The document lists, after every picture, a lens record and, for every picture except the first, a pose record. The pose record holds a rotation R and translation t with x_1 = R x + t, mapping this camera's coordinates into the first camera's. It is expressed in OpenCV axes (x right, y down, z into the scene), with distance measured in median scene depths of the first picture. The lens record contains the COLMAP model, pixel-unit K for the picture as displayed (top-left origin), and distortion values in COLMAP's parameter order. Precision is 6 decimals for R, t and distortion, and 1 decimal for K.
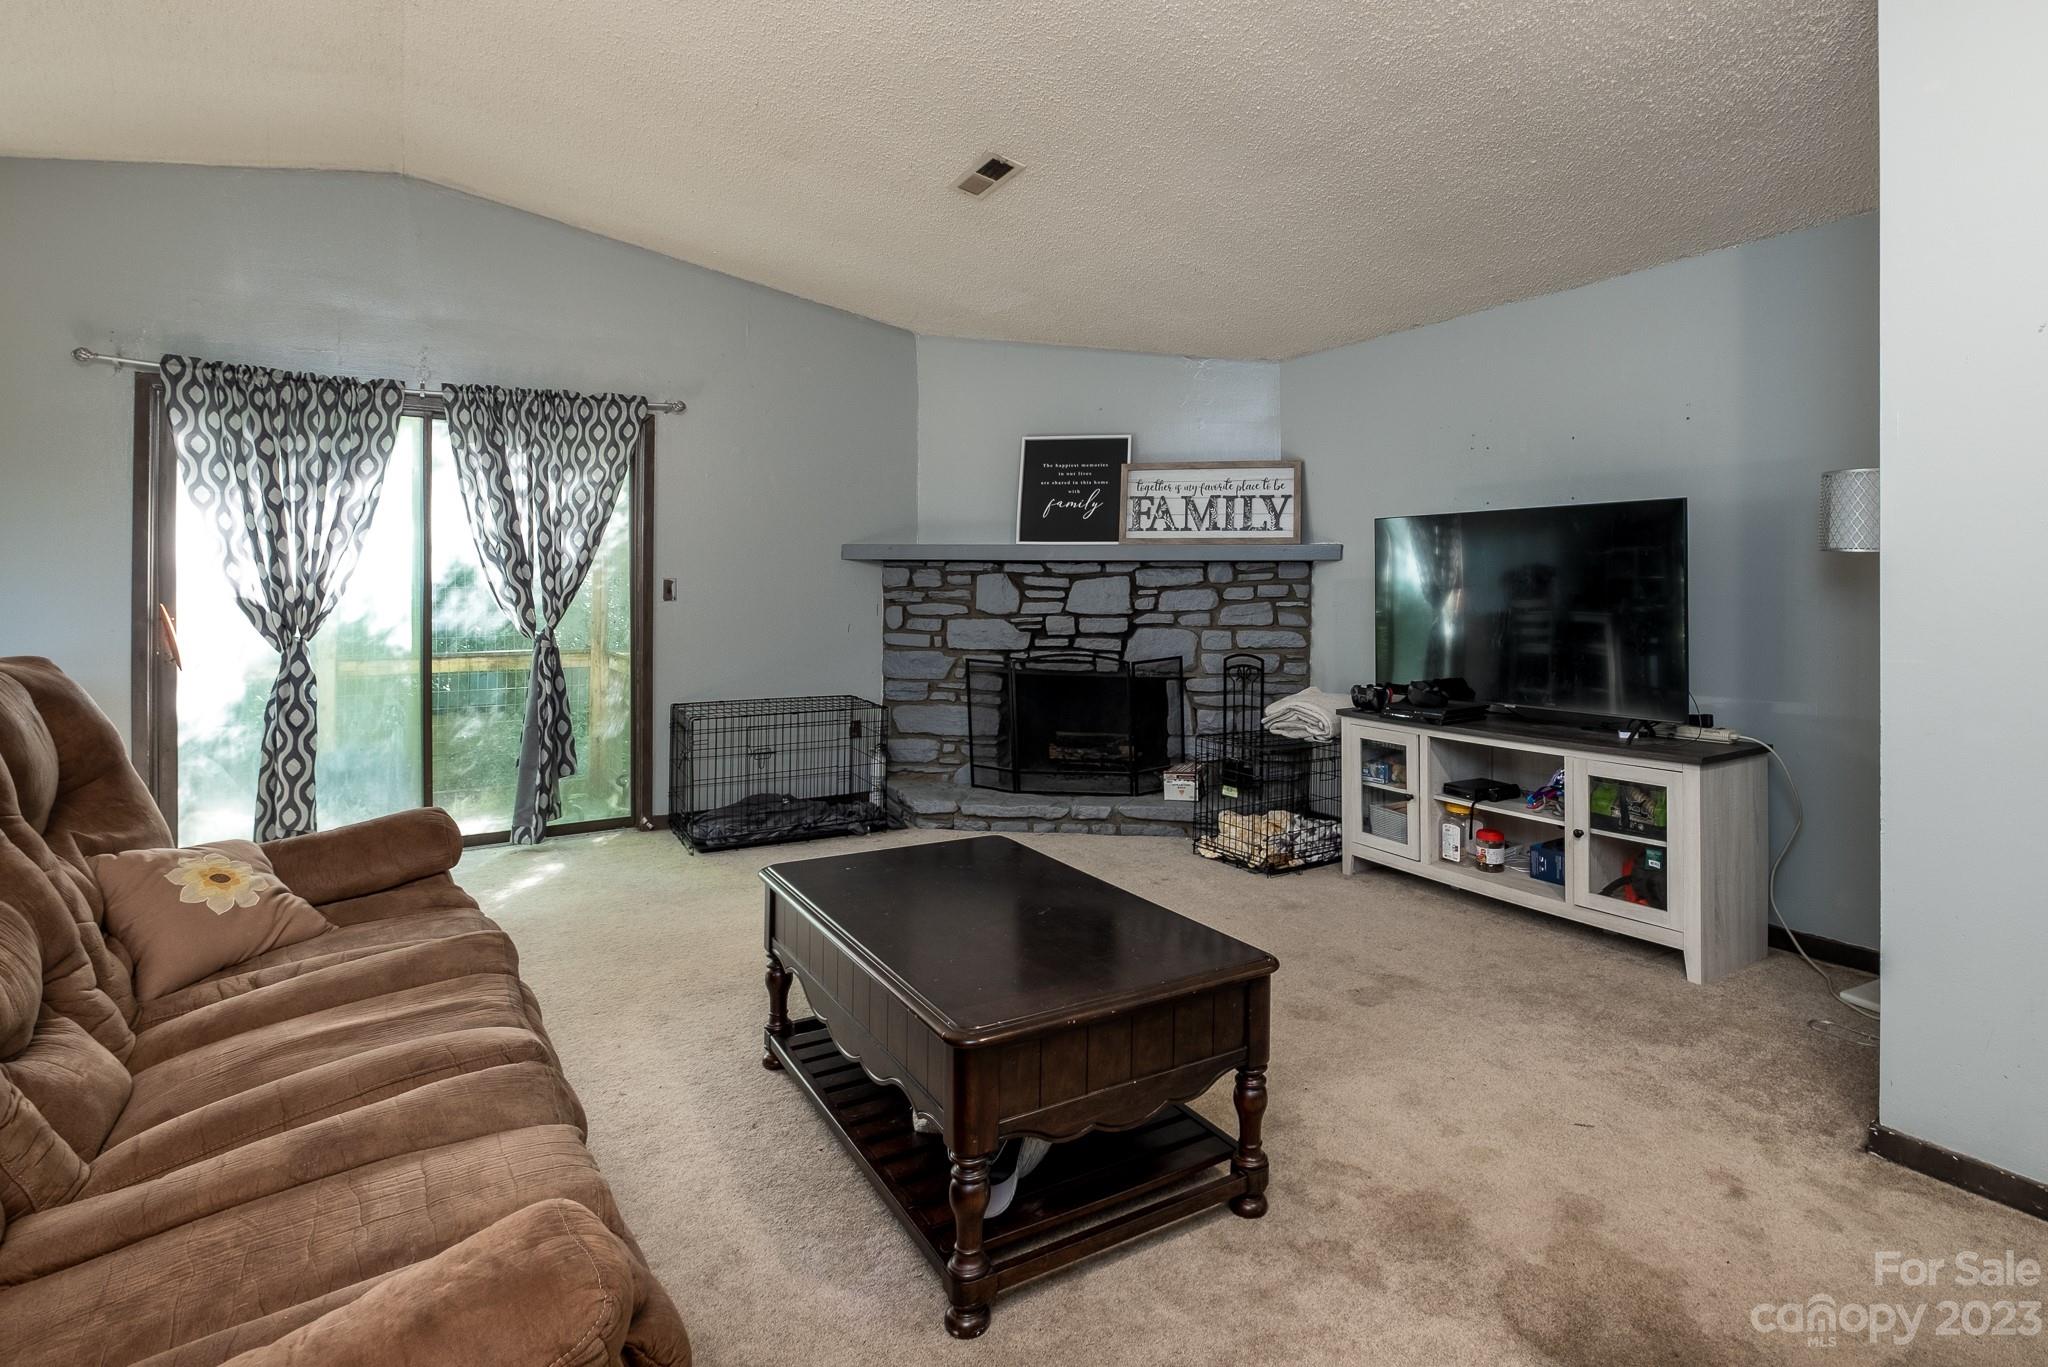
lens RADIAL K [[1010.8, 0, 1070.2], [0, 1010.8, 605.6], [0, 0, 1]] dist [0.001084, -0.008549]
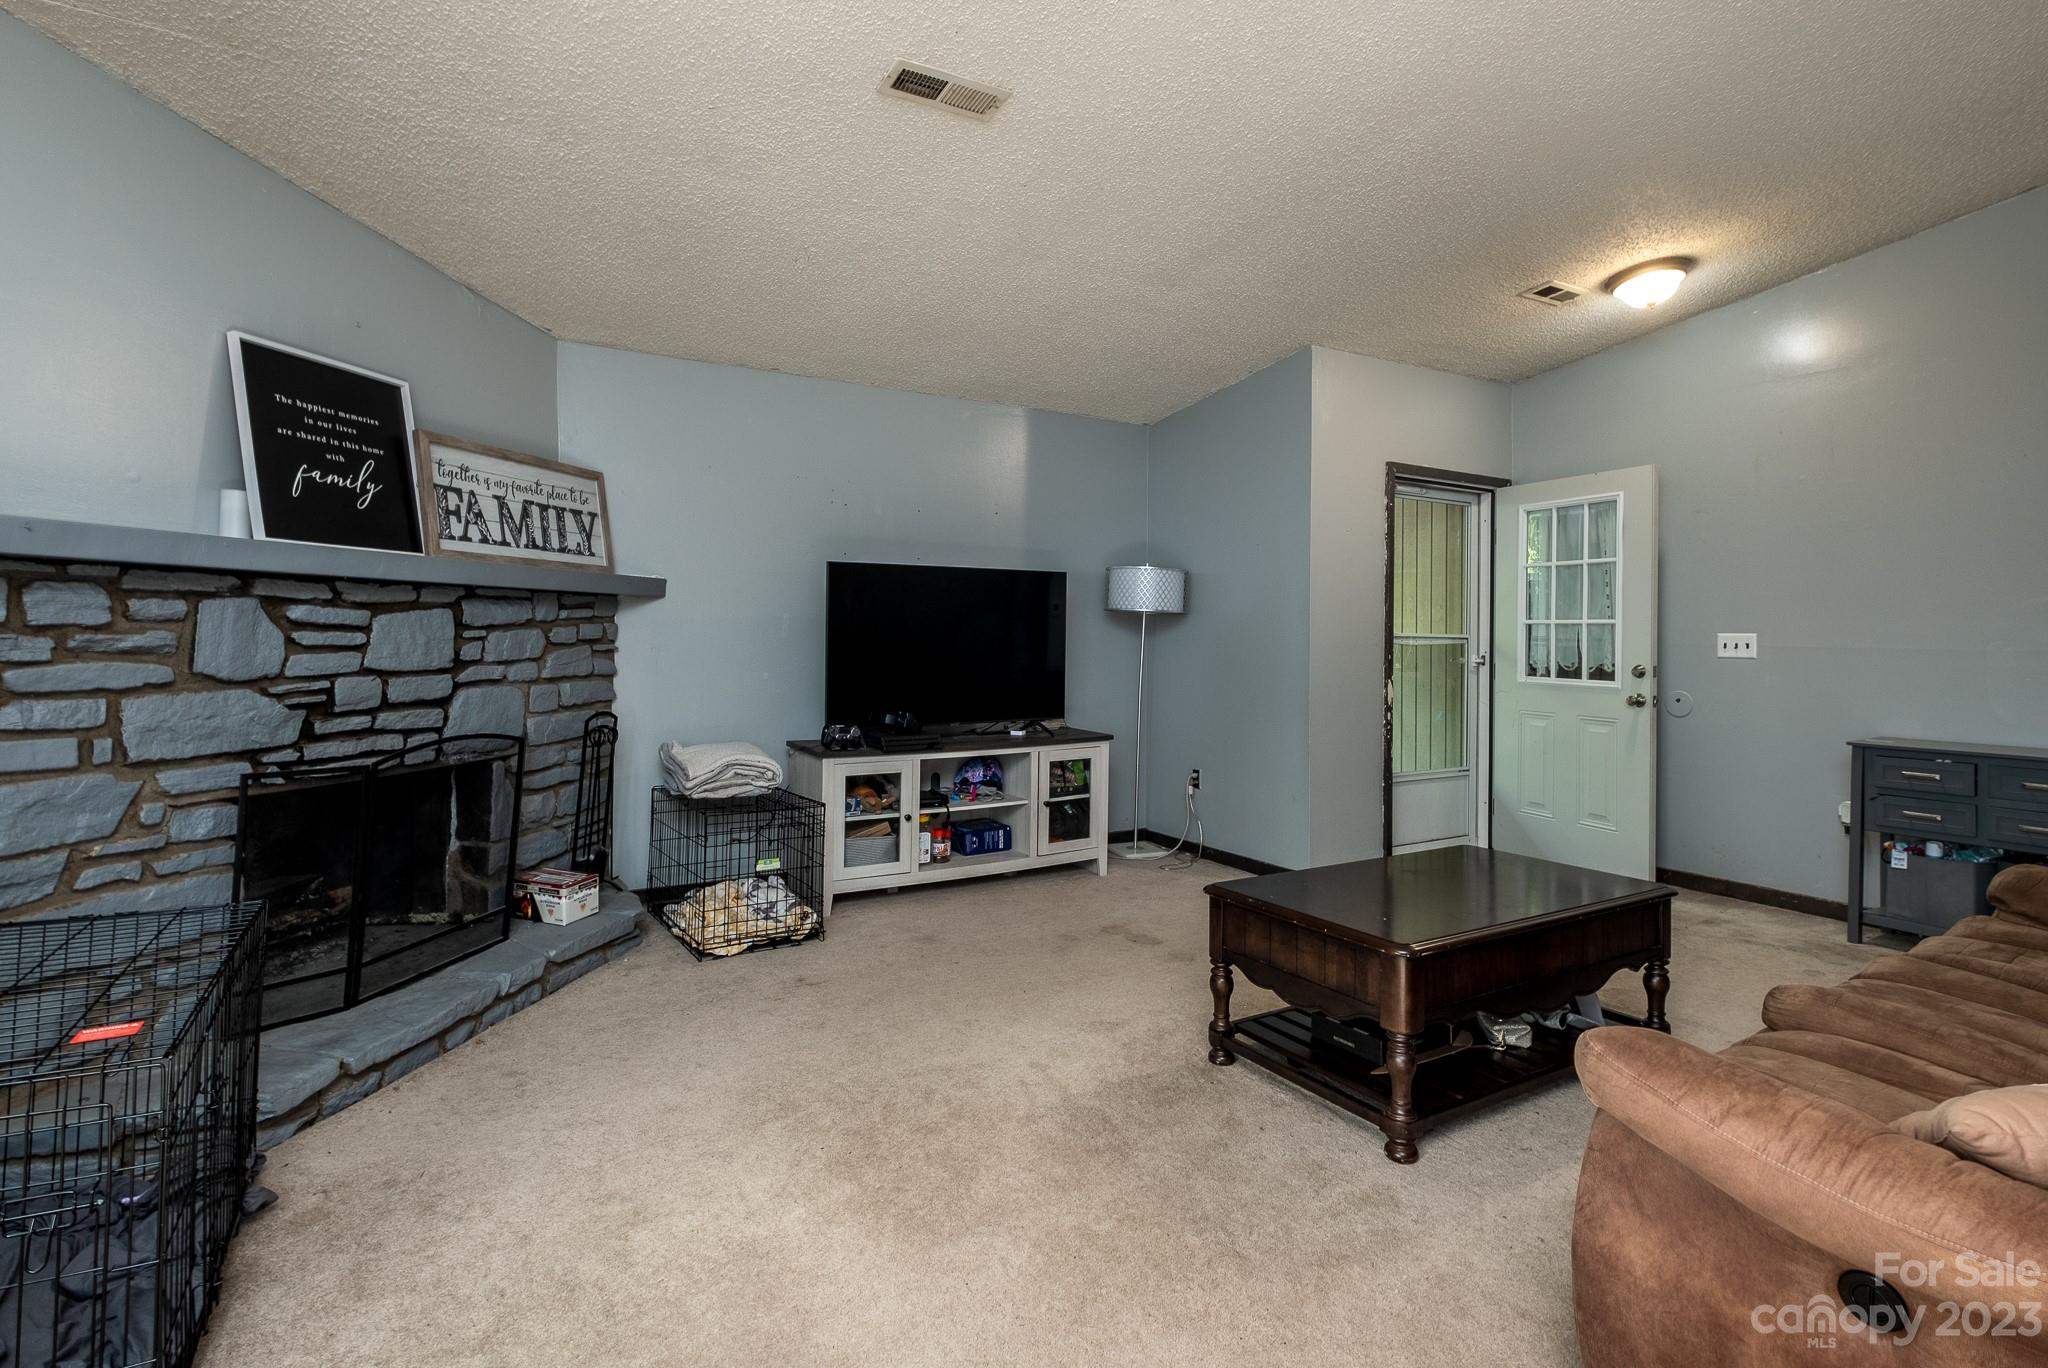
lens RADIAL K [[1010.8, 0, 1070.2], [0, 1010.8, 606.1], [0, 0, 1]] dist [0.001084, -0.008549]
pose [[-0.007793, 0.018801, 0.999793, -0.584197], [0.001059, 0.999823, -0.018793, -0.018189], [-0.999969, 0.000912, -0.007812, 0.605991]]
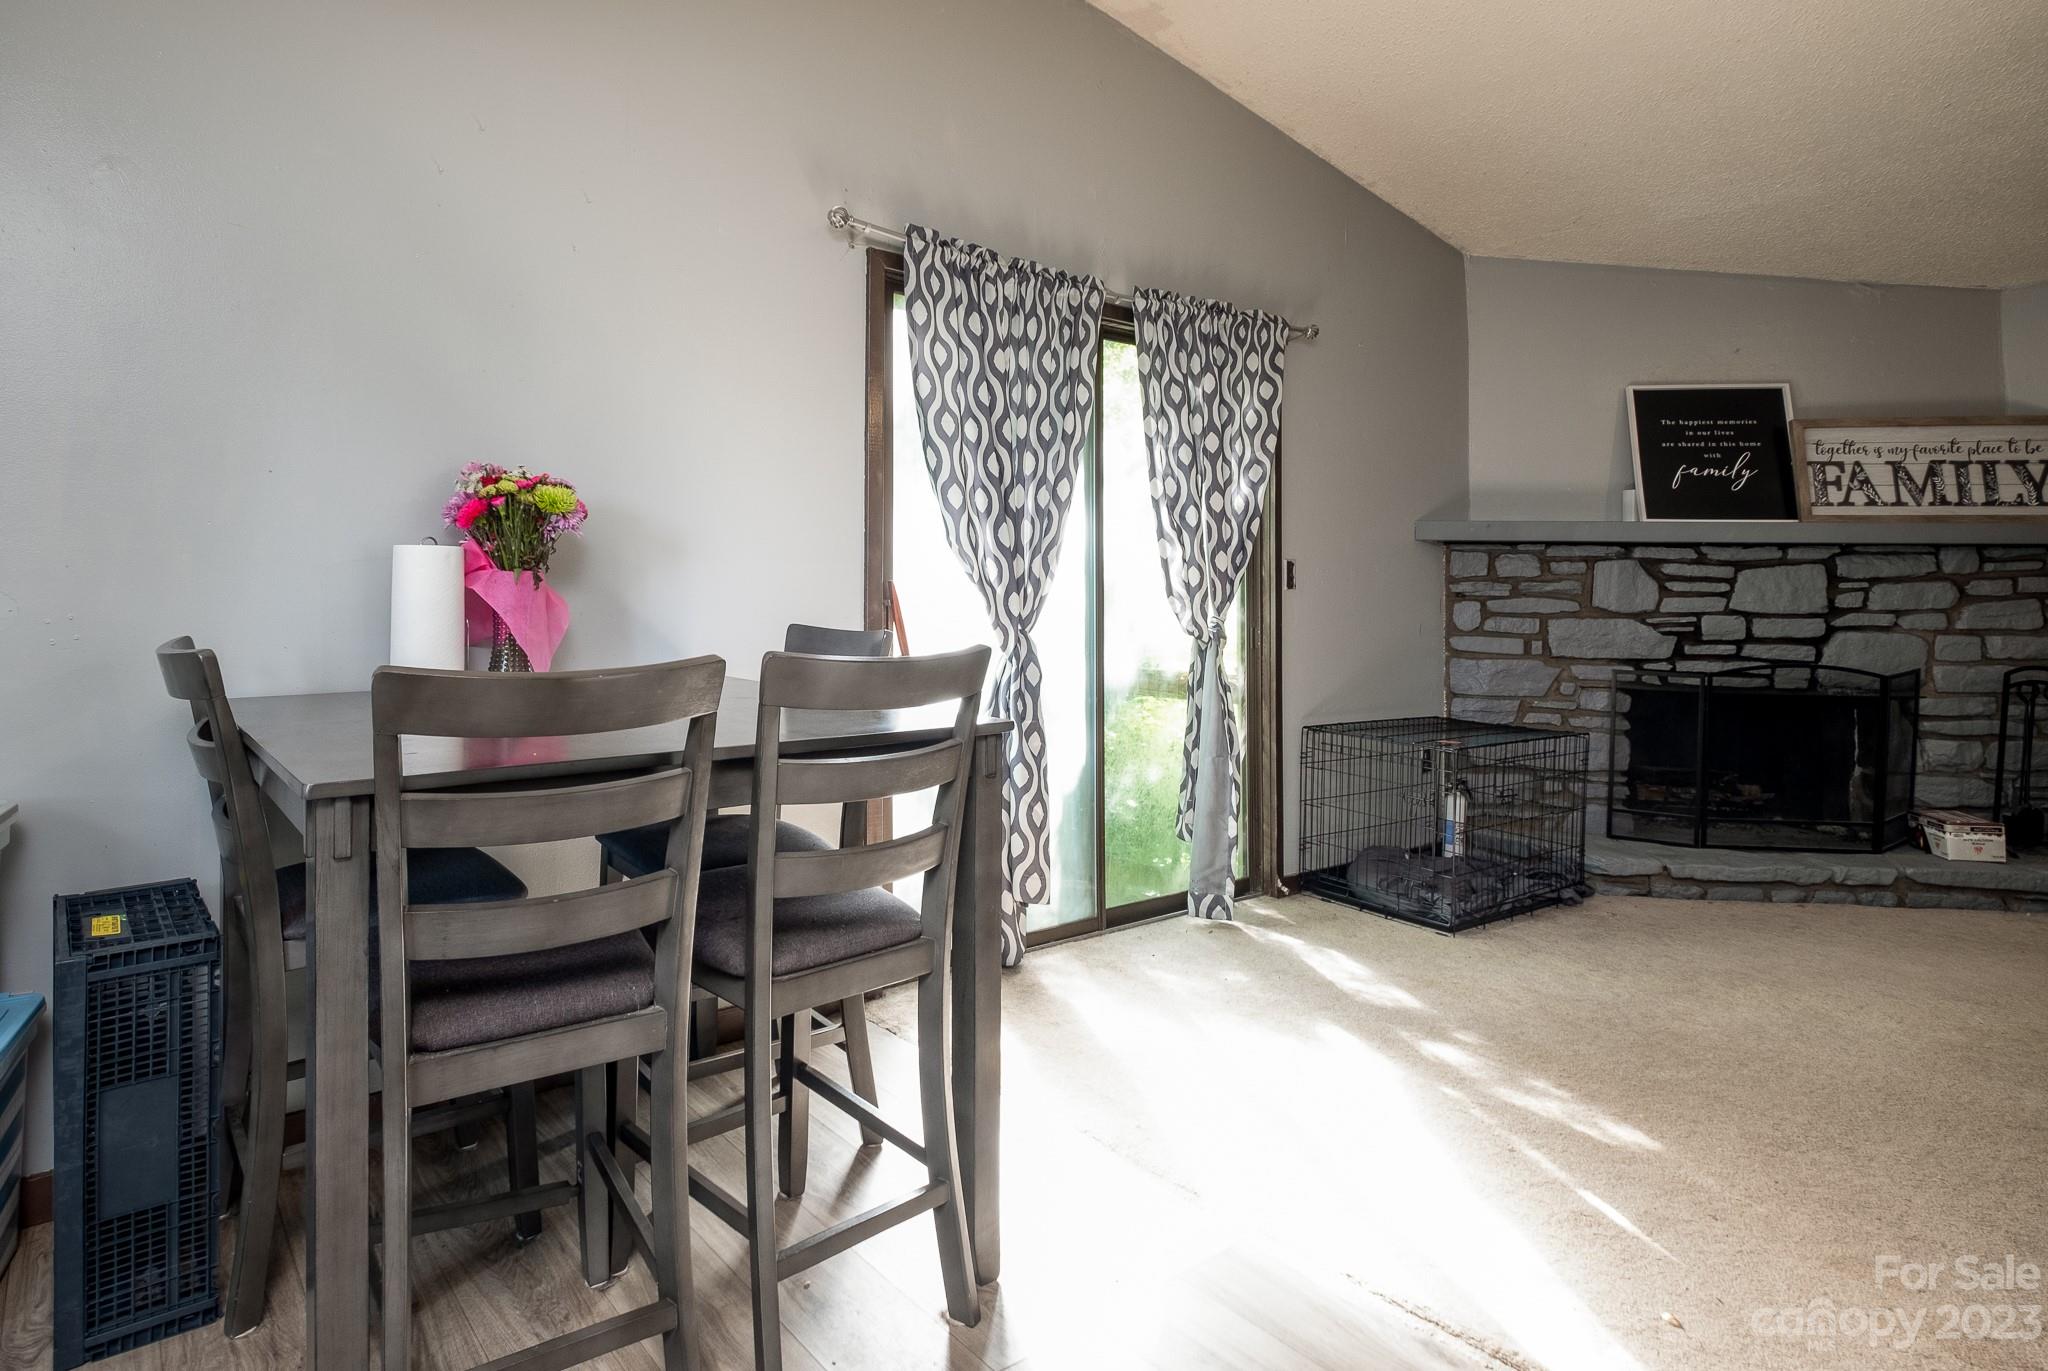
lens RADIAL K [[1089.7, 0, 837.8], [0, 1089.7, 586.9], [0, 0, 1]] dist [0.001116, 0.000808]
pose [[0.999878, 0.009610, 0.012349, -0.696128], [-0.009251, 0.999543, -0.028790, 0.018796], [-0.012620, 0.028672, 0.999509, 0.179334]]
